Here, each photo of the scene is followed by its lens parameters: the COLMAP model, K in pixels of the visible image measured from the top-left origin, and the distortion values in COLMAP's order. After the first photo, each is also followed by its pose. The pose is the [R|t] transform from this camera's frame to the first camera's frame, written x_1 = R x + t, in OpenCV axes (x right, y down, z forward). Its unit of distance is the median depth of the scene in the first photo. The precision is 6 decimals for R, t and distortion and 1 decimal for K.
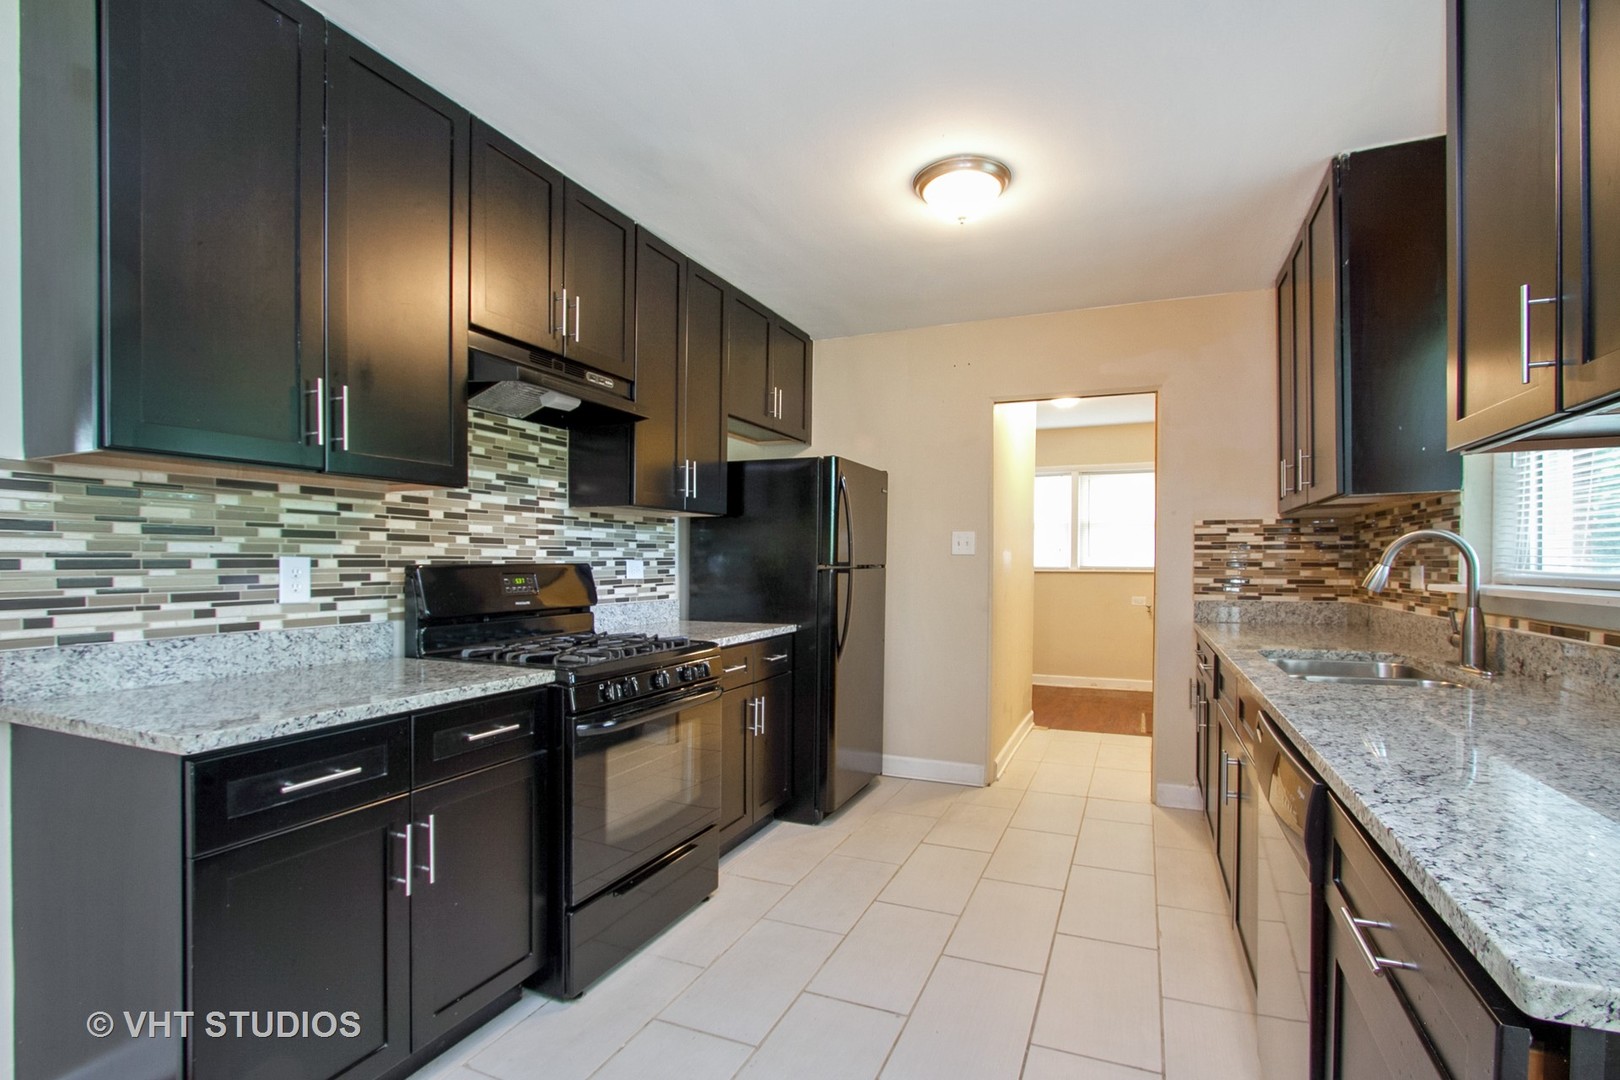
lens RADIAL K [[760.2, 0, 810.0], [0, 760.2, 562.3], [0, 0, 1]] dist [-0.000962, 0.000030]
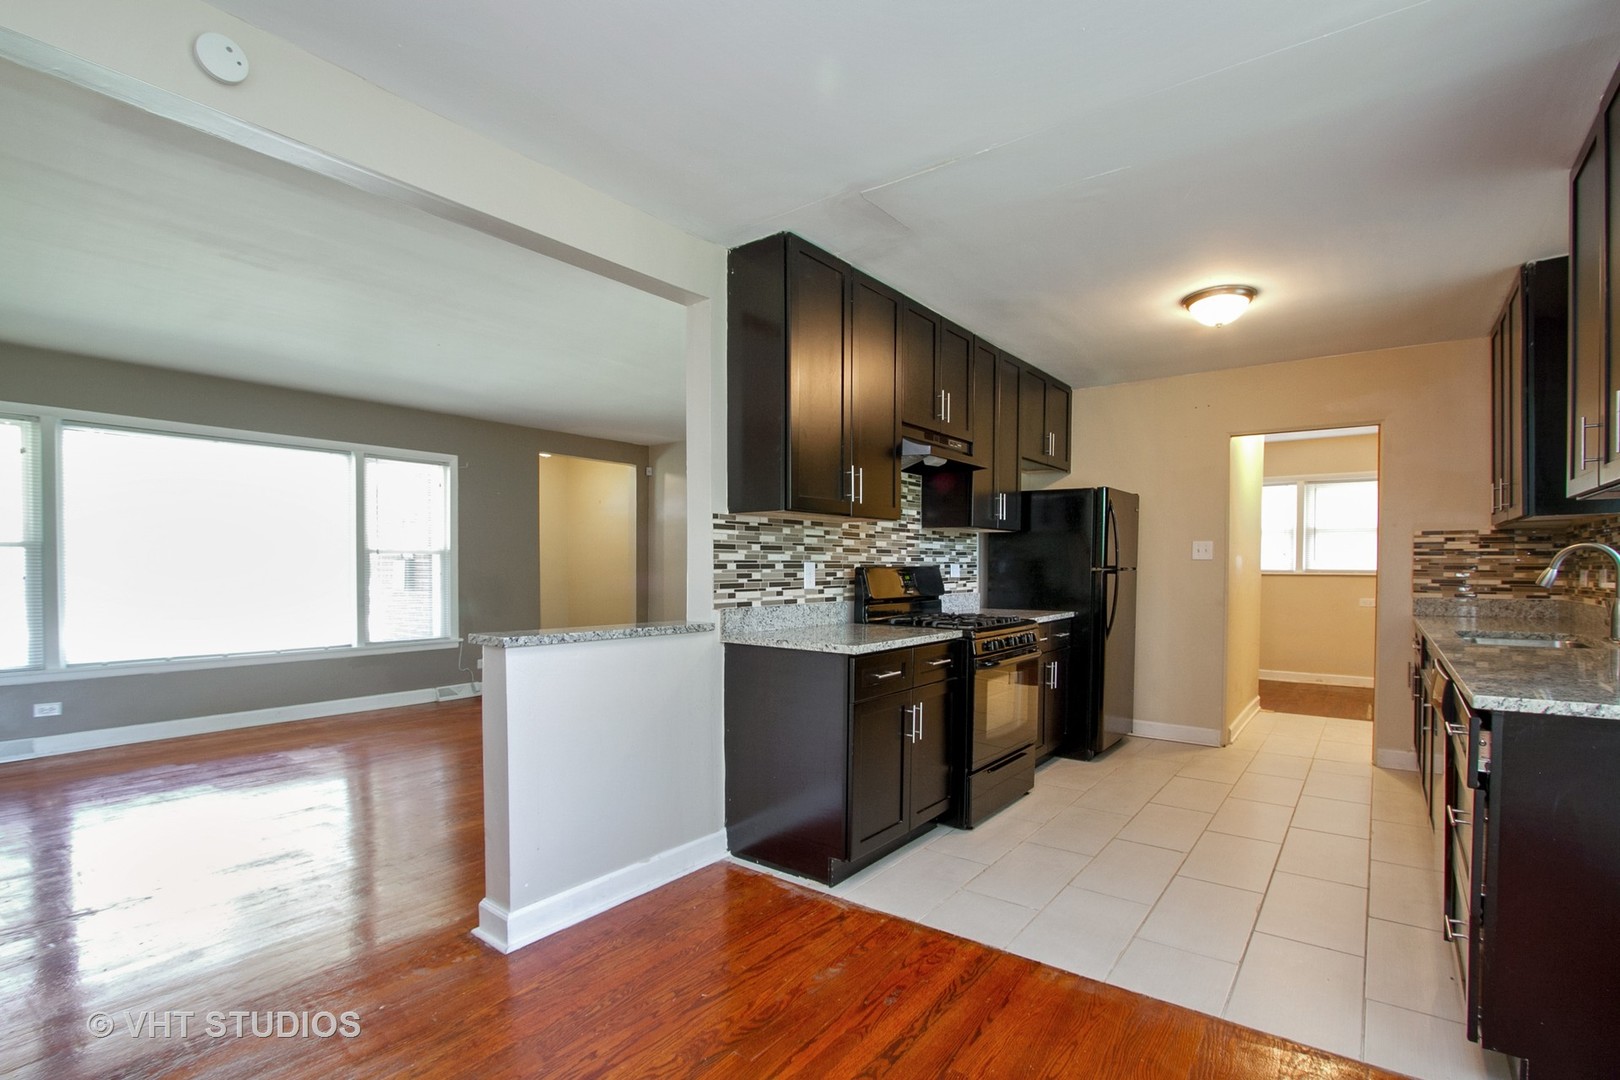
lens RADIAL K [[775.4, 0, 815.8], [0, 775.4, 570.2], [0, 0, 1]] dist [-0.001249, 0.000441]
pose [[0.976552, 0.002516, -0.215269, -0.201290], [-0.001164, 0.999979, 0.006408, -0.000211], [0.215280, -0.006007, 0.976534, -0.523958]]
